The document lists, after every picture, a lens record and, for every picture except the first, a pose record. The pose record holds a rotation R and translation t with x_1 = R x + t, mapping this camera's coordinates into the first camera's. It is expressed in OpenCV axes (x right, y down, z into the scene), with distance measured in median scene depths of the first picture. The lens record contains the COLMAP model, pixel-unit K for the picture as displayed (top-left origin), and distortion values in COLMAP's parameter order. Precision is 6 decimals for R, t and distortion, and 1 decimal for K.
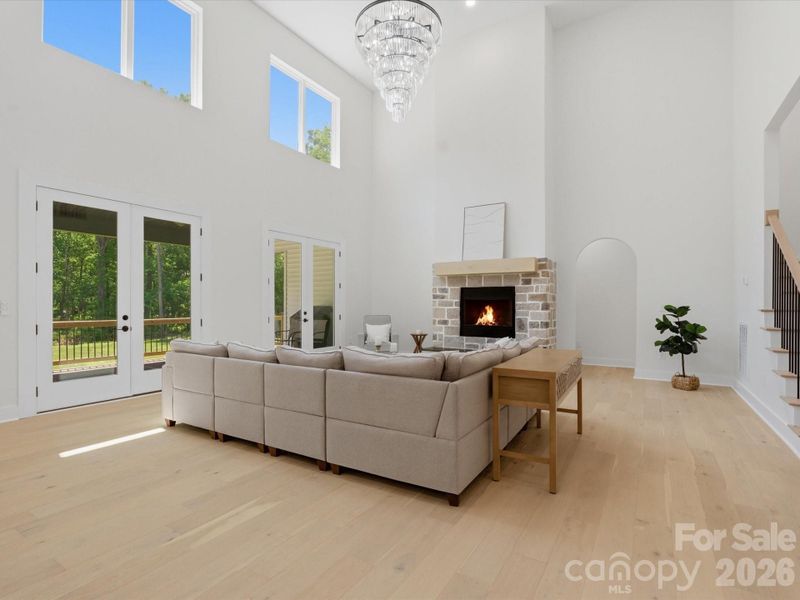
lens RADIAL K [[399.8, 0, 401.7], [0, 399.8, 302.2], [0, 0, 1]] dist [-0.002308, 0.000227]
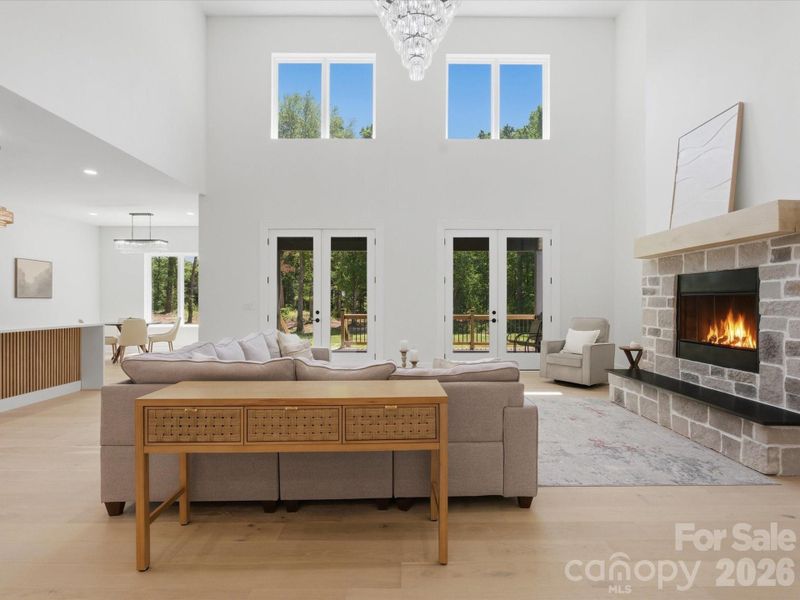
lens RADIAL K [[394.3, 0, 403.9], [0, 394.3, 298.5], [0, 0, 1]] dist [-0.004932, -0.000933]
pose [[0.544461, -0.008373, -0.838744, 0.449538], [0.004530, 0.999965, -0.007042, 0.000488], [0.838774, 0.000035, 0.544480, 0.375756]]
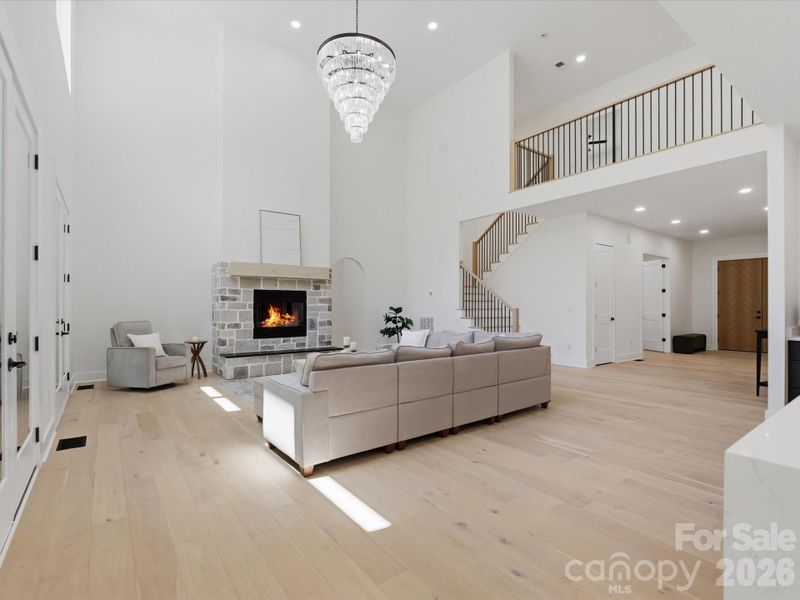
lens RADIAL K [[399.8, 0, 401.7], [0, 399.8, 302.2], [0, 0, 1]] dist [-0.002308, 0.000227]
pose [[0.345906, 0.009254, 0.938223, -0.701279], [-0.004030, 0.999957, -0.008377, 0.001356], [-0.938260, -0.000883, 0.345929, 0.347754]]
